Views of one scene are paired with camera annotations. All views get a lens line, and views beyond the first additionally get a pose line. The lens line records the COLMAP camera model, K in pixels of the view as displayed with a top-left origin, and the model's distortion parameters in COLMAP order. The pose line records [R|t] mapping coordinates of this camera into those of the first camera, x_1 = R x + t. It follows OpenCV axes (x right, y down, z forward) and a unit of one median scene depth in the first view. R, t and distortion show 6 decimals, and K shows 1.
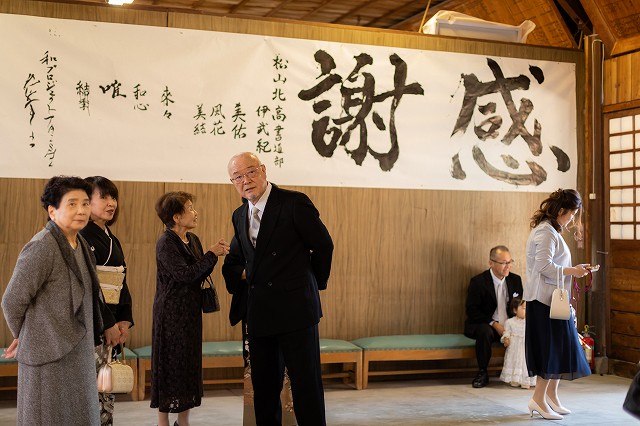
lens RADIAL K [[906.6, 0, 320.0], [0, 906.6, 213.0], [0, 0, 1]] dist [-0.001804, 0.013078]
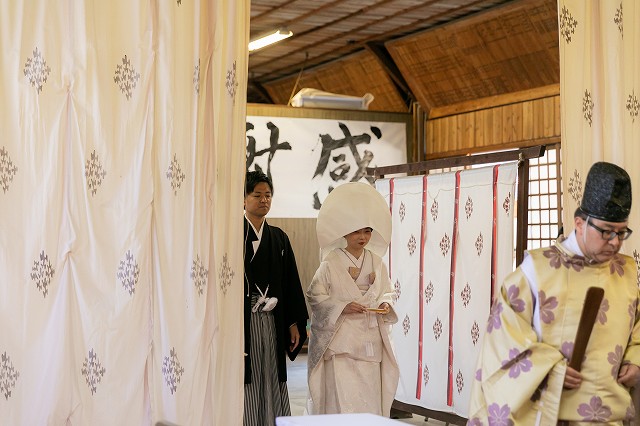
lens RADIAL K [[936.5, 0, 320.0], [0, 936.5, 213.0], [0, 0, 1]] dist [0.011386, -0.029356]
pose [[0.996822, -0.011495, 0.078832, 0.040931], [0.012215, 0.999888, -0.008653, -0.019449], [-0.078724, 0.009589, 0.996850, -0.420466]]
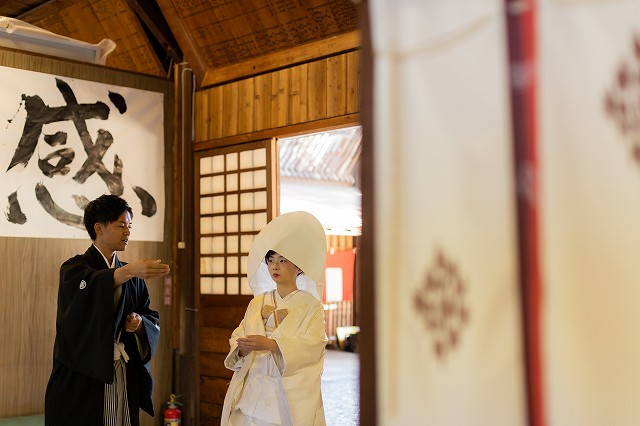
lens RADIAL K [[906.6, 0, 320.0], [0, 906.6, 213.0], [0, 0, 1]] dist [-0.001804, 0.013078]
pose [[0.917509, 0.016519, 0.397373, 0.077162], [0.003667, 0.998743, -0.049985, -0.005239], [-0.397699, 0.047319, 0.916295, 0.146928]]
